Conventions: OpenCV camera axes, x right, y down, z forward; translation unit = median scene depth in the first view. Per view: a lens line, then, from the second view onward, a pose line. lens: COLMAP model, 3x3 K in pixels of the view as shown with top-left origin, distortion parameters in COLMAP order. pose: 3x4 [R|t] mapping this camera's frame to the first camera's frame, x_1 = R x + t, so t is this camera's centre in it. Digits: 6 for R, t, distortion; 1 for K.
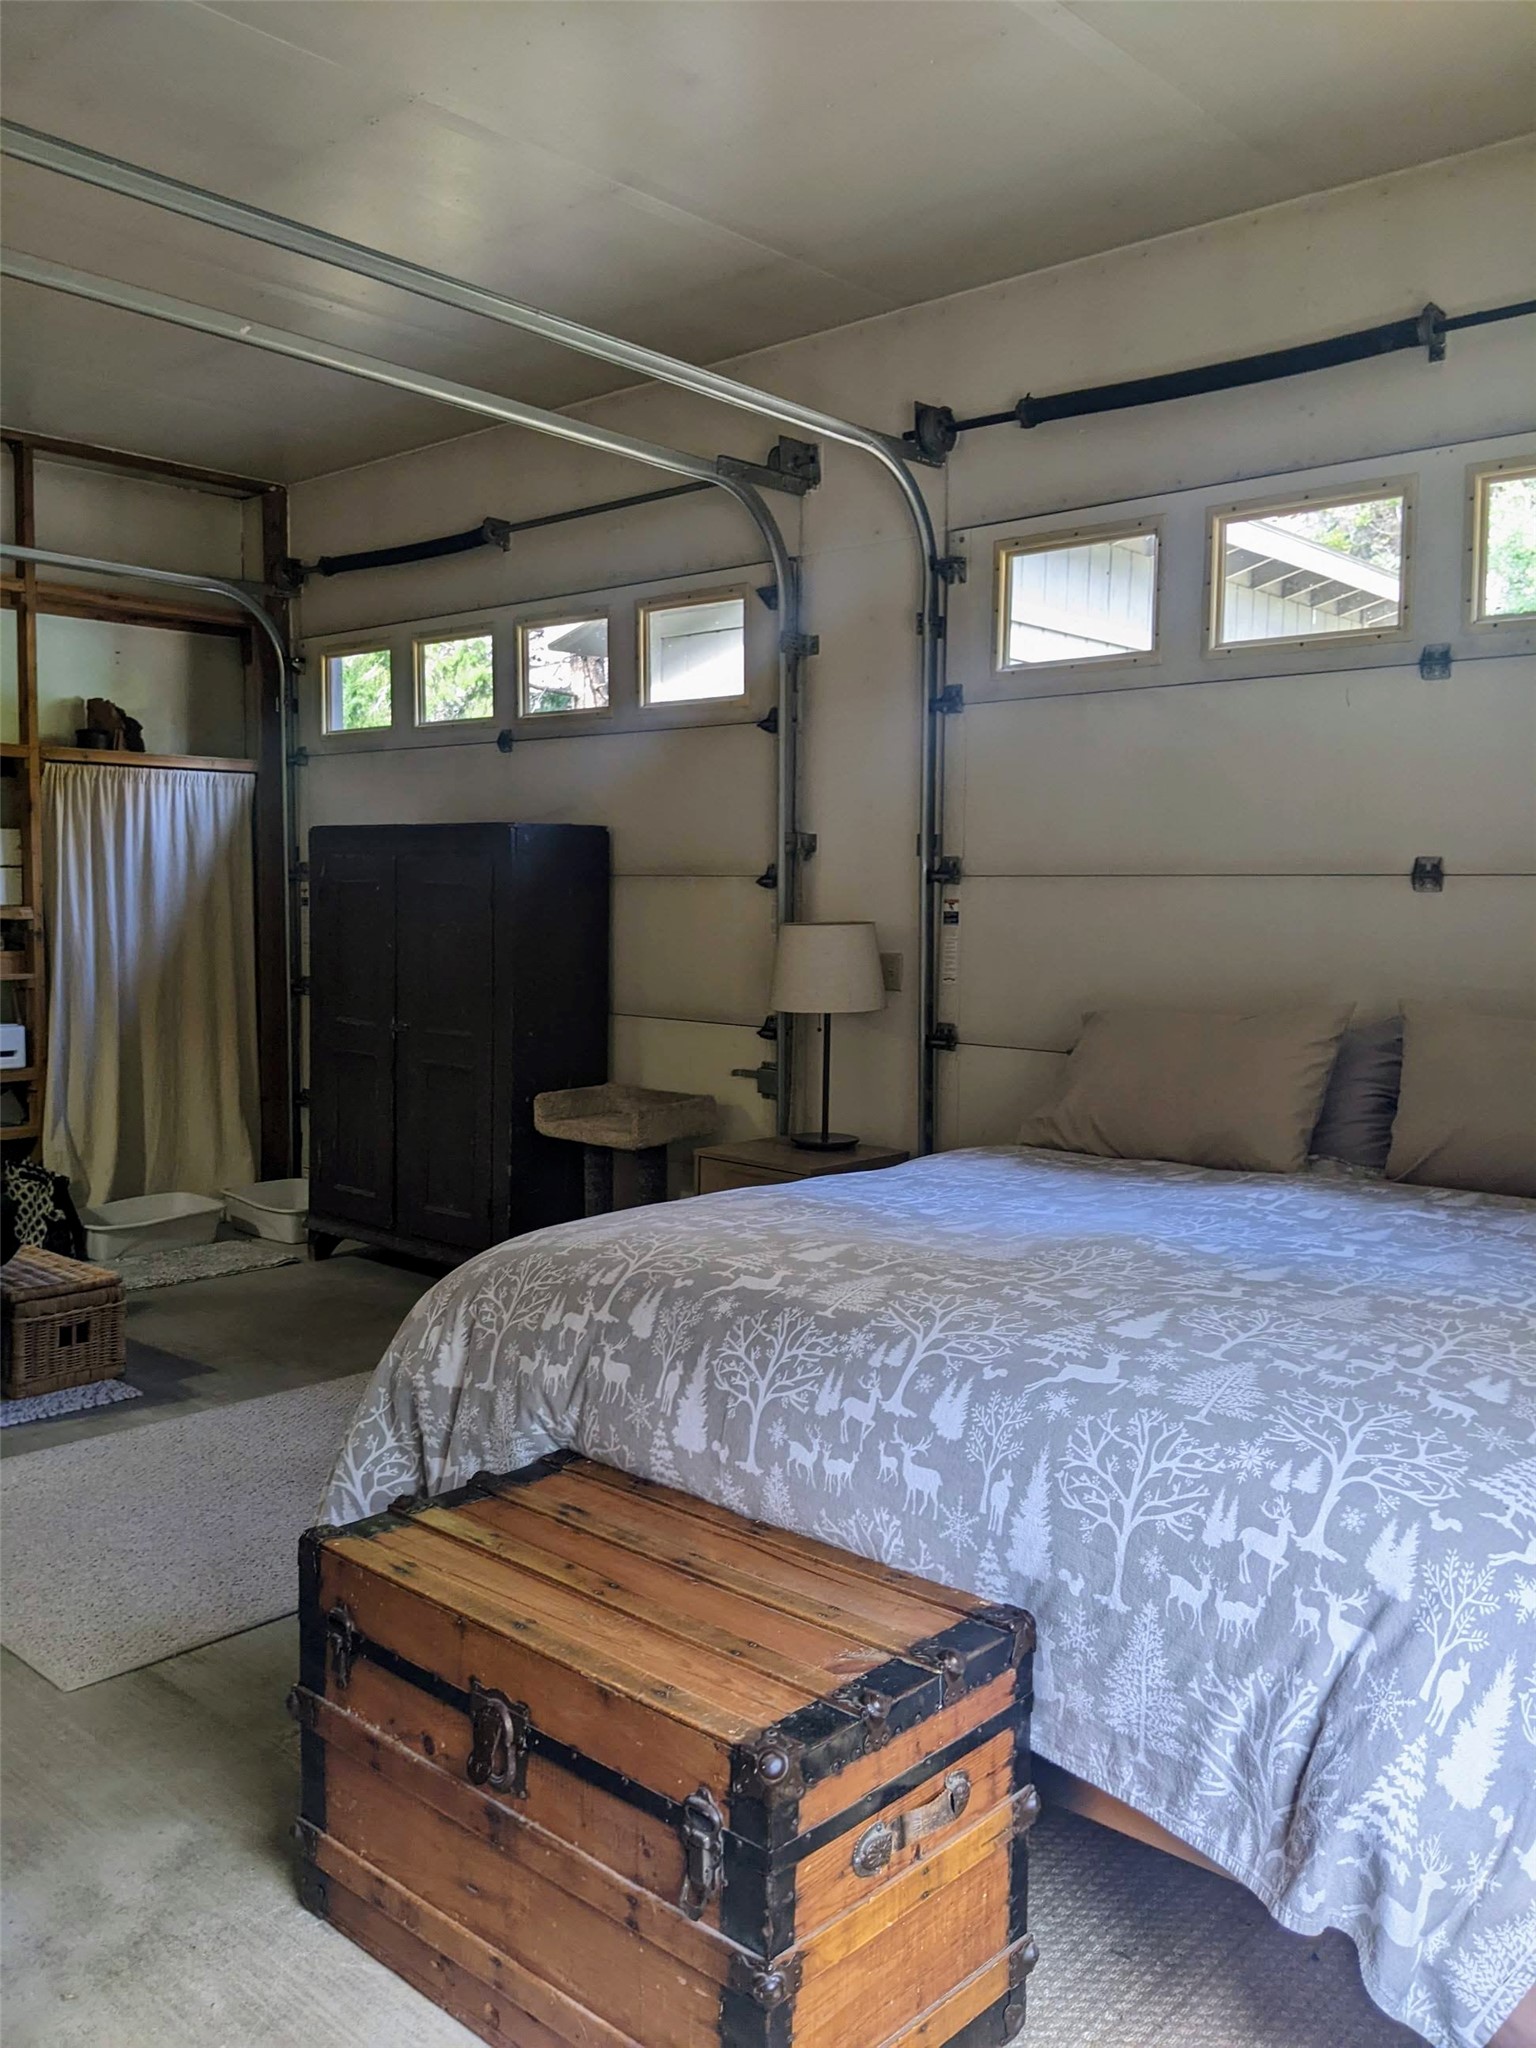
lens RADIAL K [[1640.7, 0, 764.8], [0, 1640.7, 1002.2], [0, 0, 1]] dist [0.065405, -0.129342]
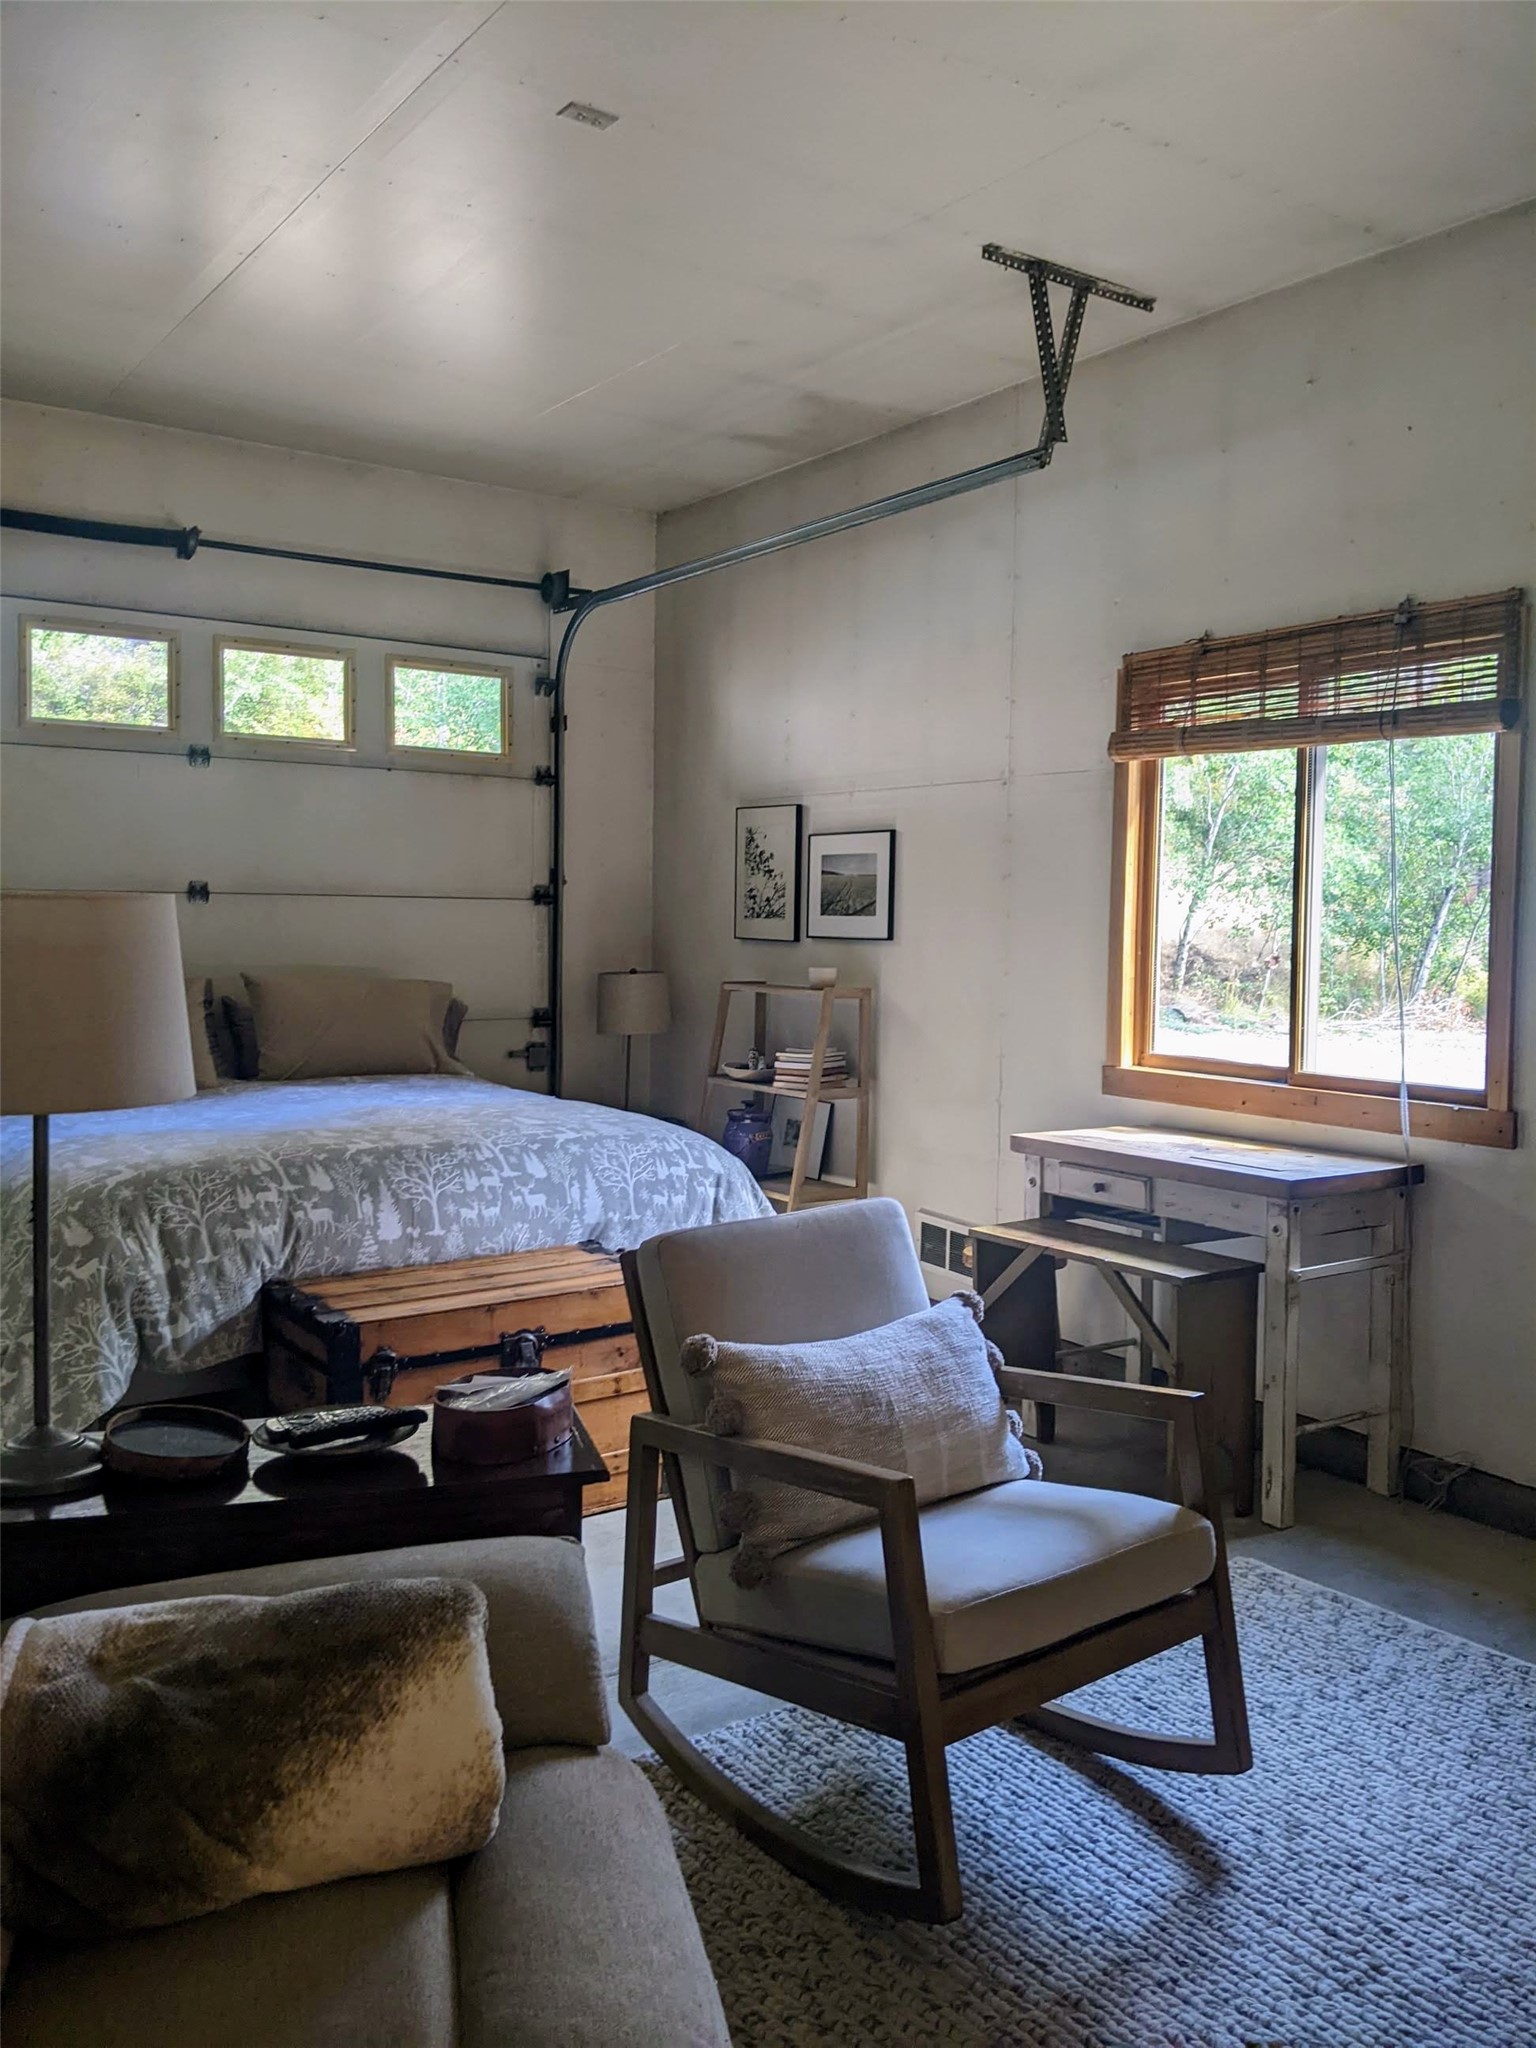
lens RADIAL K [[1640.7, 0, 794.7], [0, 1640.7, 973.9], [0, 0, 1]] dist [0.065405, -0.129342]
pose [[0.204160, -0.041271, 0.978067, -1.001222], [0.055603, 0.997987, 0.030505, -0.018043], [-0.977357, 0.048155, 0.206043, 0.144264]]
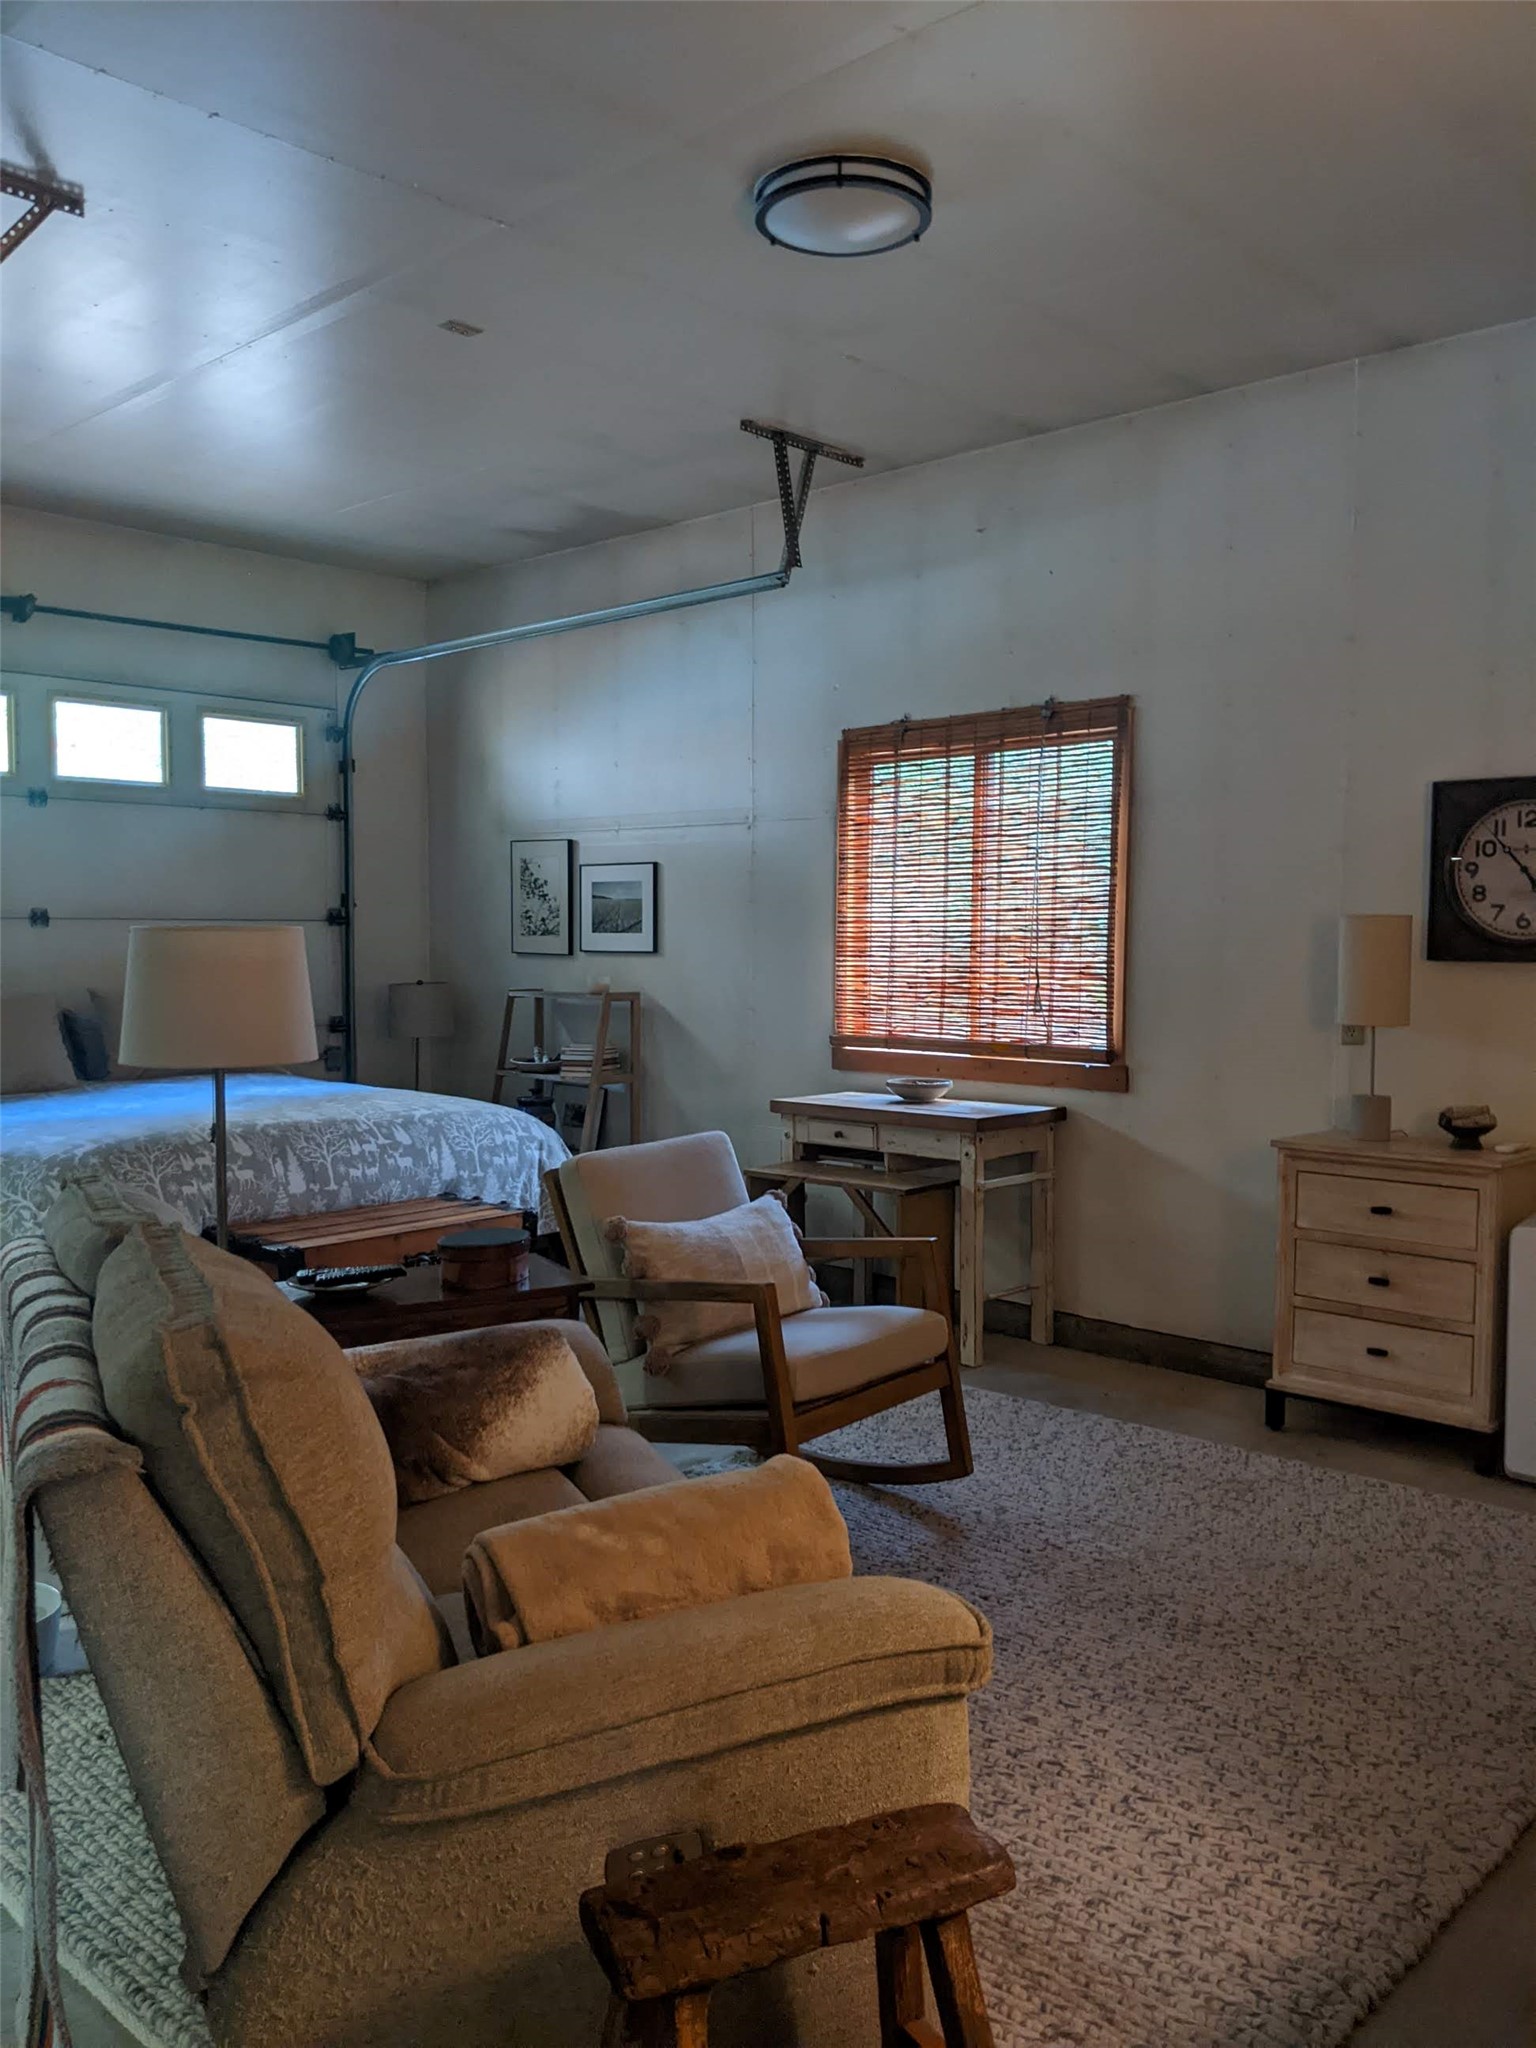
lens RADIAL K [[1640.7, 0, 788.7], [0, 1640.7, 1024.8], [0, 0, 1]] dist [0.065405, -0.129342]
pose [[0.003690, -0.066057, 0.997809, -1.351935], [0.066447, 0.995627, 0.065667, -0.028038], [-0.997783, 0.066059, 0.008063, 0.206332]]
